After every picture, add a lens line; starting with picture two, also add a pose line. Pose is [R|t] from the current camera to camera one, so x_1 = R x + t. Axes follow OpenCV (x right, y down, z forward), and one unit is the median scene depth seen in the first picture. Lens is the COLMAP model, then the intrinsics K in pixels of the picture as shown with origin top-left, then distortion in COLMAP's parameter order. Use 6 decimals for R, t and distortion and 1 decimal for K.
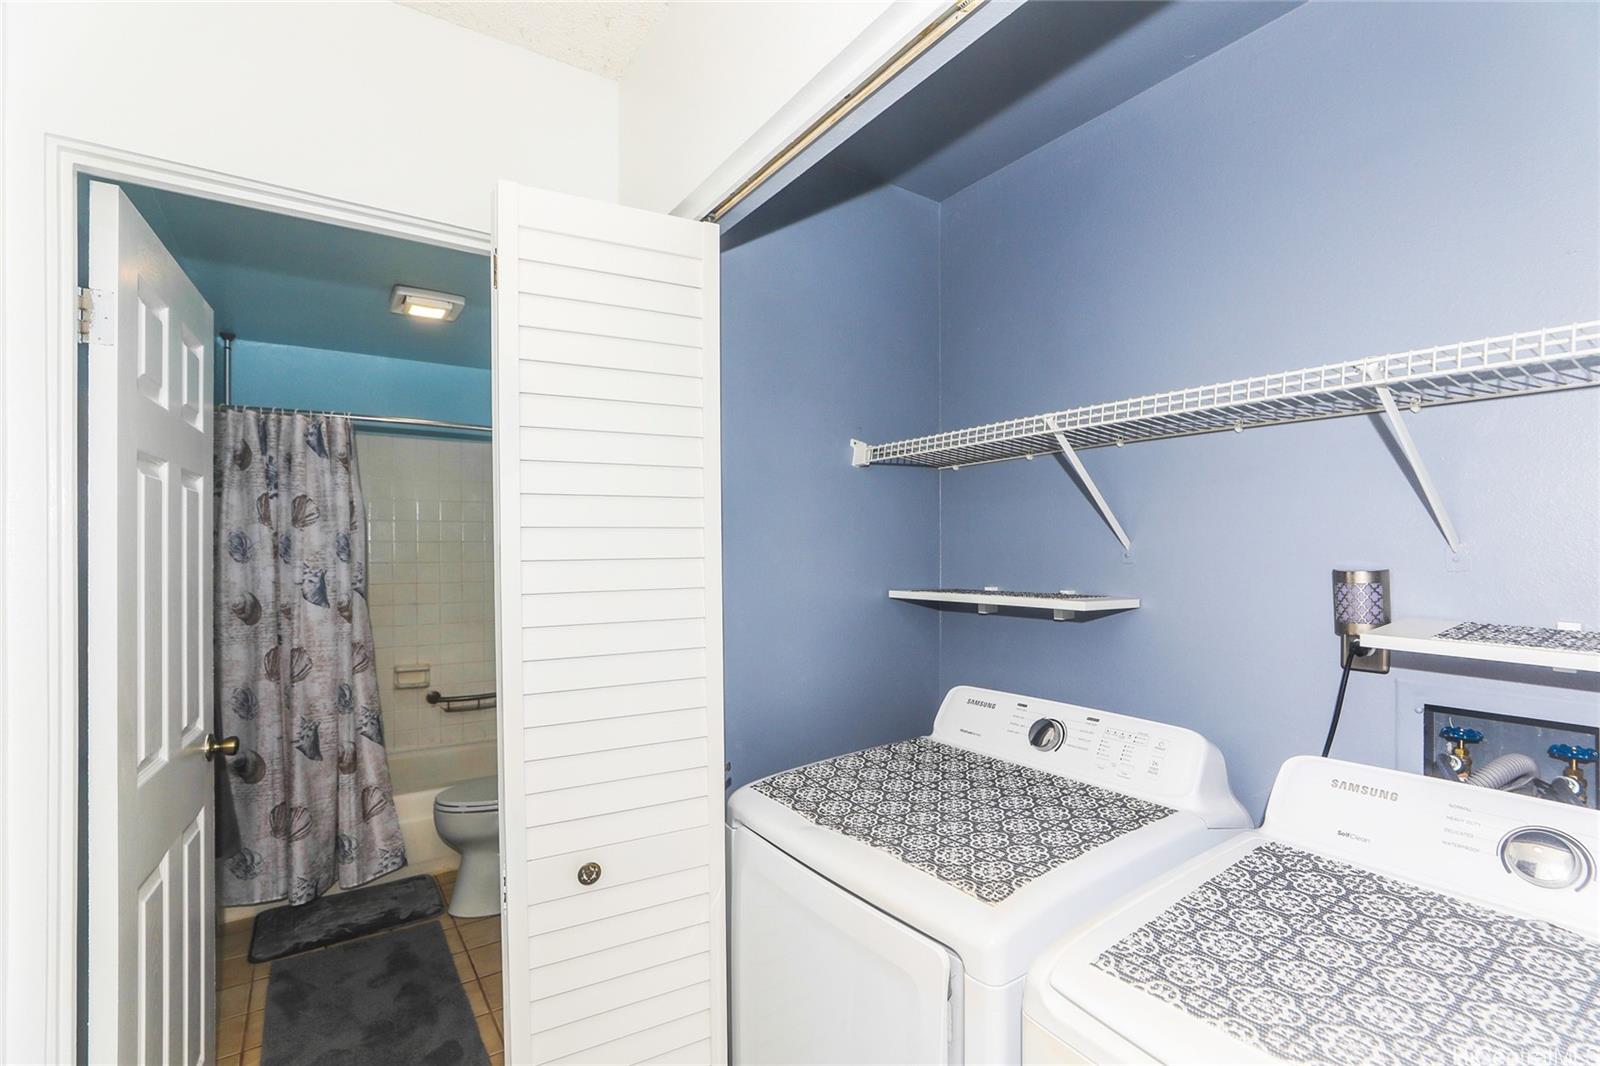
lens RADIAL K [[732.5, 0, 797.1], [0, 732.5, 532.7], [0, 0, 1]] dist [-0.012765, 0.002095]
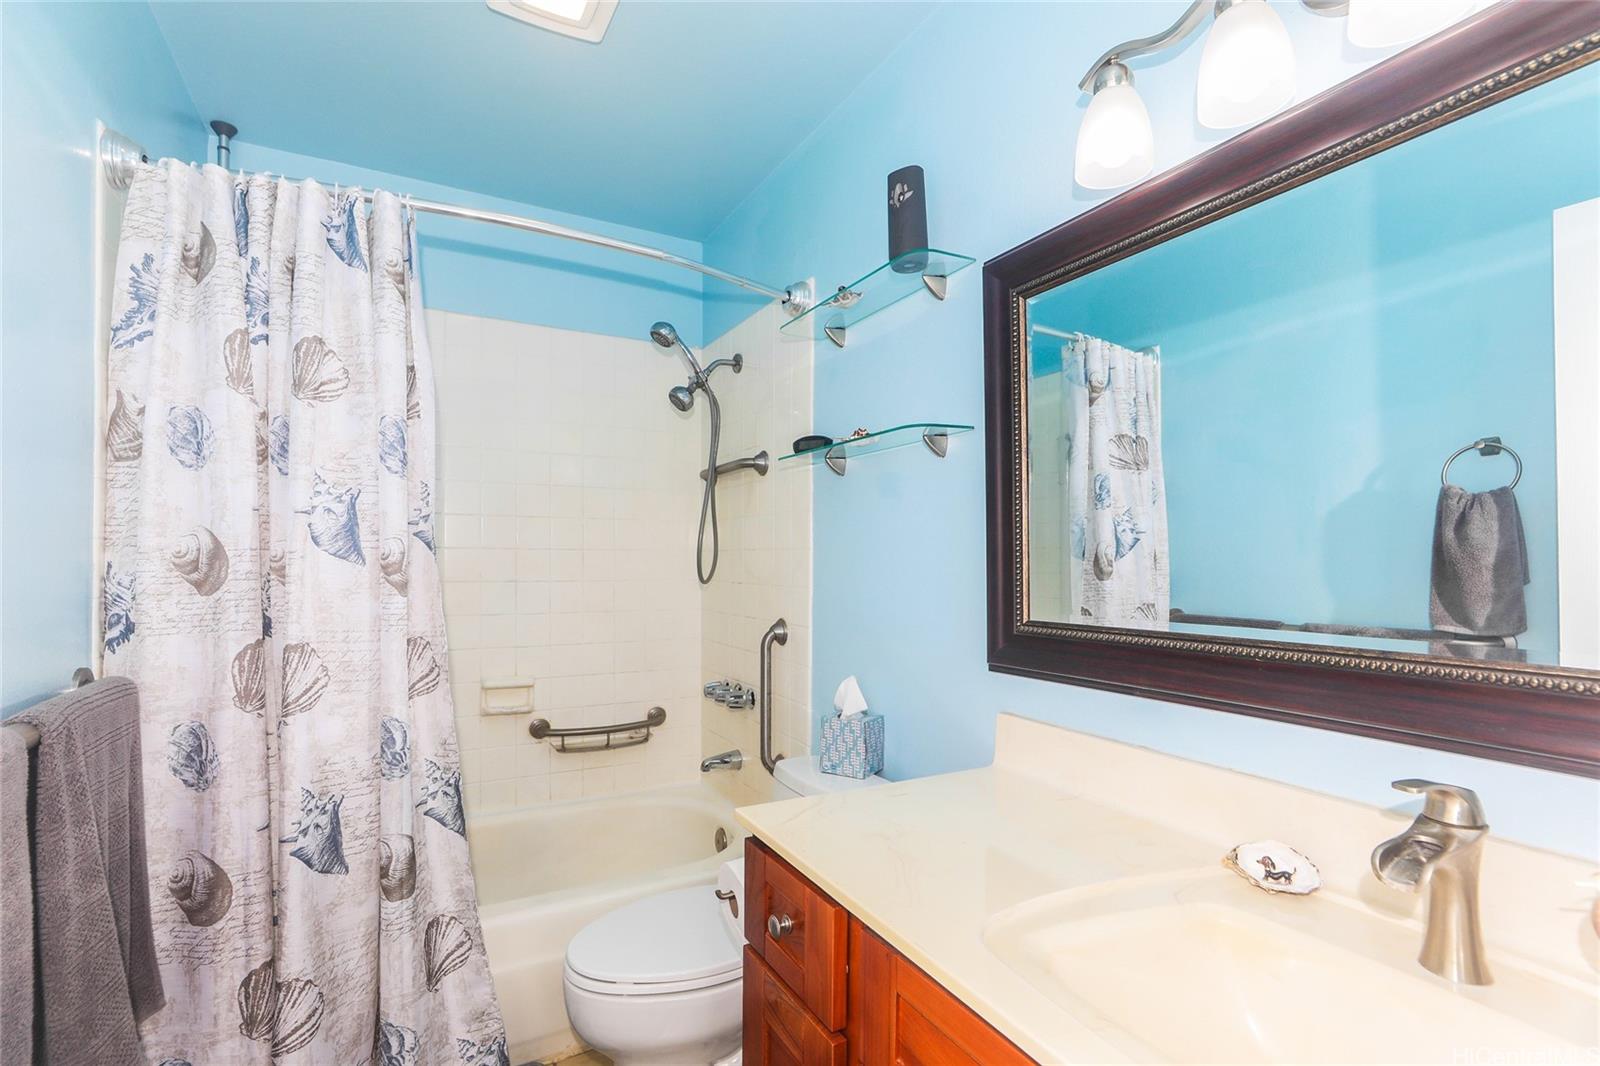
lens RADIAL K [[732.5, 0, 802.1], [0, 732.5, 546.9], [0, 0, 1]] dist [-0.012765, 0.002095]
pose [[0.996846, 0.008886, -0.078866, -0.307594], [-0.008714, 0.999959, 0.002520, 0.087562], [0.078886, -0.001825, 0.996882, 0.531656]]
